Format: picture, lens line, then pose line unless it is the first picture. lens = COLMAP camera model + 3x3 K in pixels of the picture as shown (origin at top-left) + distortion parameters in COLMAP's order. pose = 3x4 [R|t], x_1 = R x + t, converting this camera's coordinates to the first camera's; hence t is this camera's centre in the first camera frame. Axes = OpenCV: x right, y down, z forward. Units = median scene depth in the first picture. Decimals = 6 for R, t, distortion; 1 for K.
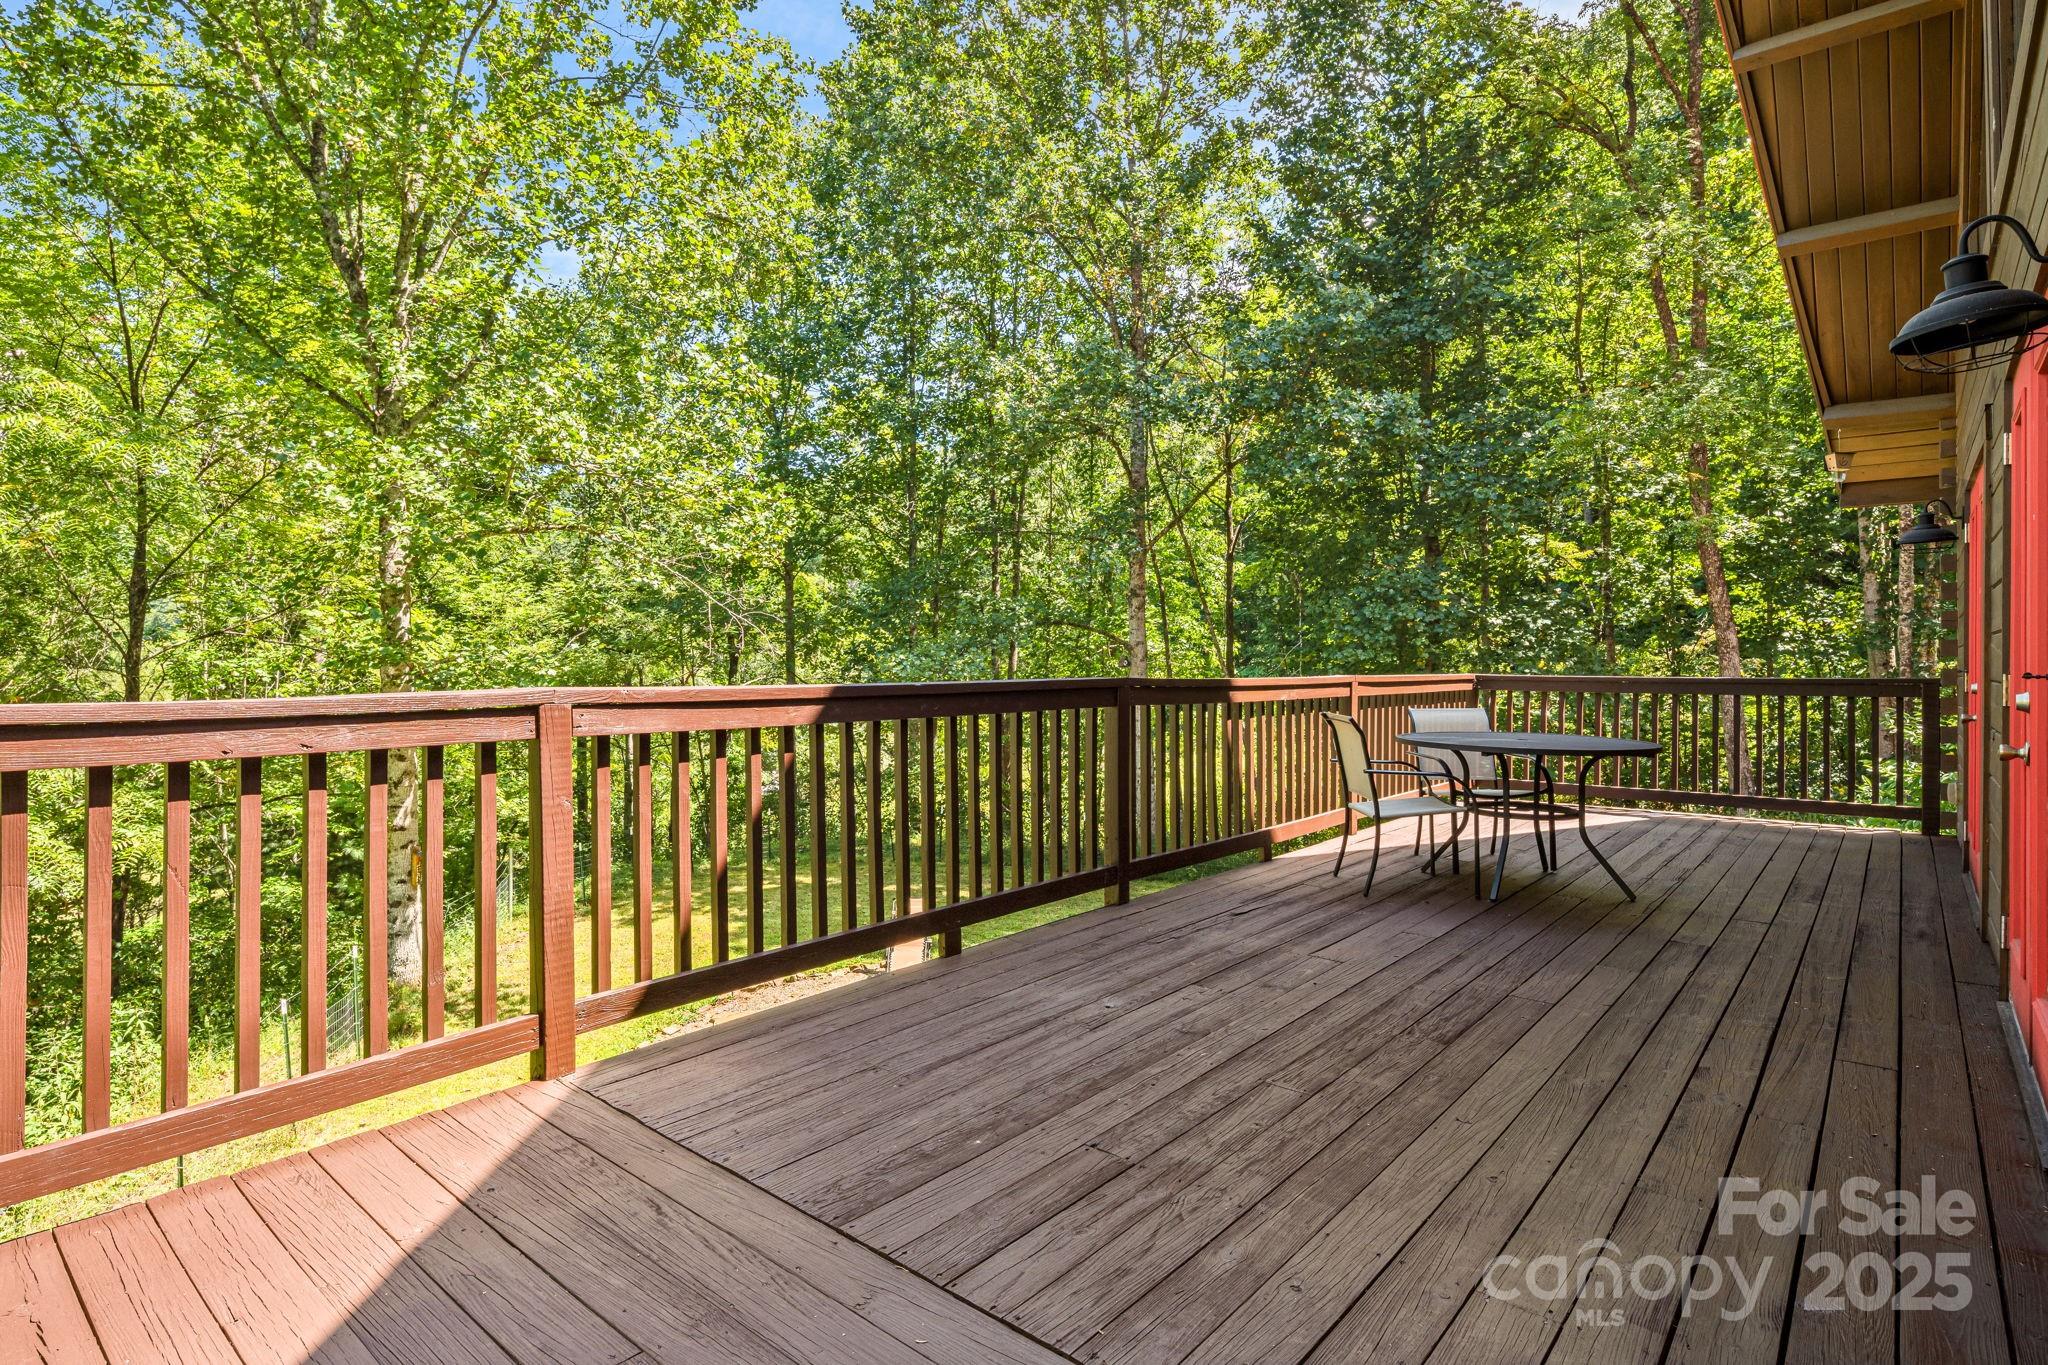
lens RADIAL K [[1040.2, 0, 1021.0], [0, 1040.2, 675.7], [0, 0, 1]] dist [-0.000125, -0.002337]
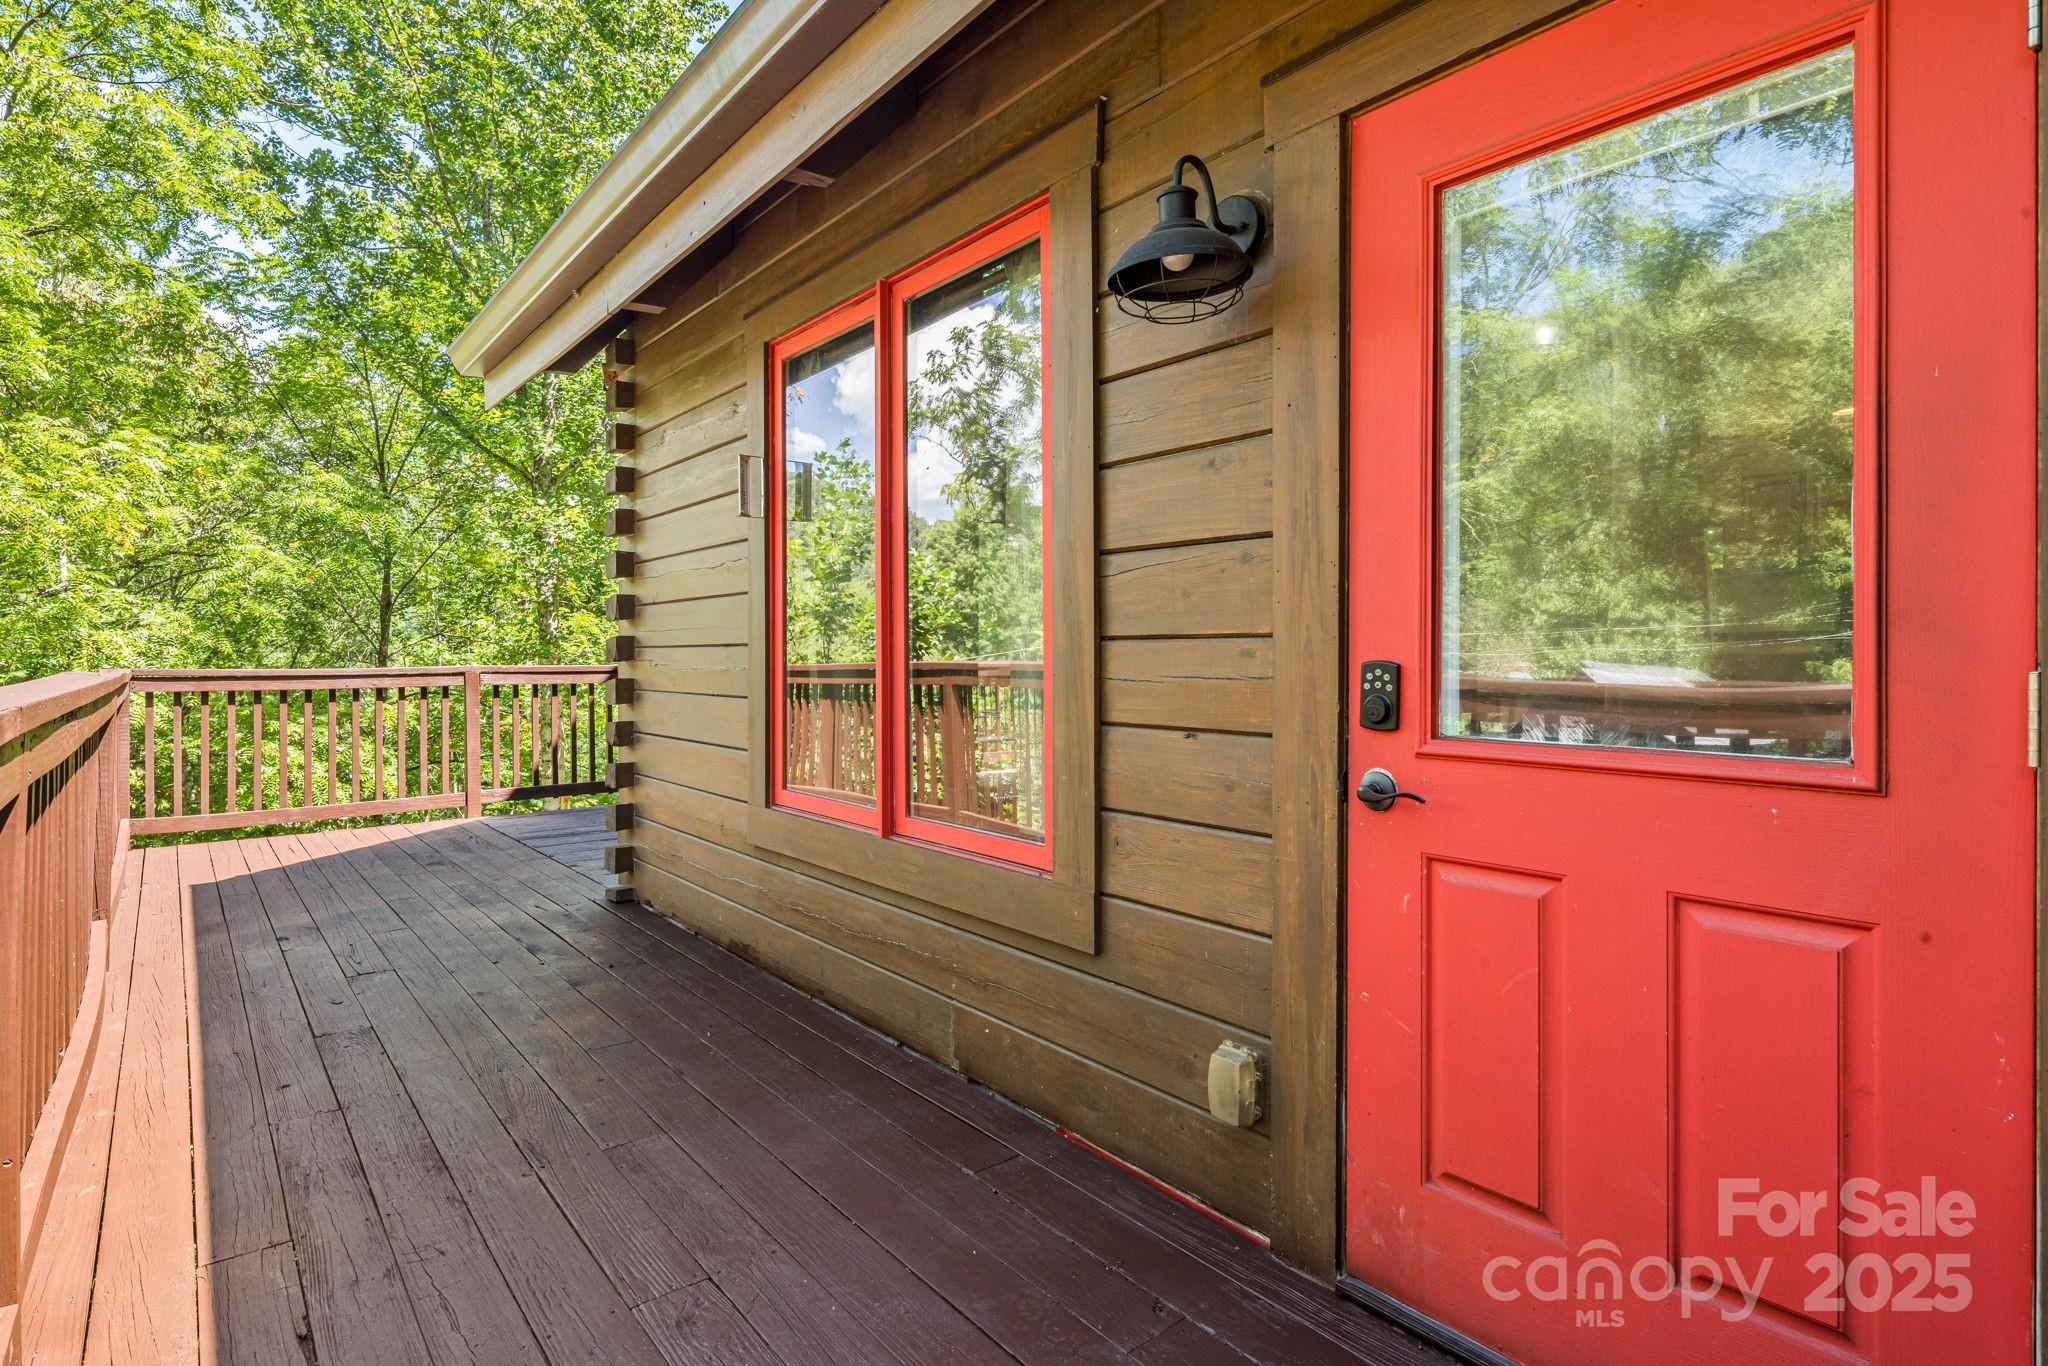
lens RADIAL K [[1040.2, 0, 1025.8], [0, 1040.2, 675.8], [0, 0, 1]] dist [-0.000125, -0.002337]
pose [[0.985708, -0.002872, -0.168437, 0.256641], [0.004458, 0.999949, 0.009041, 0.003823], [0.168402, -0.009663, 0.985671, -0.250894]]
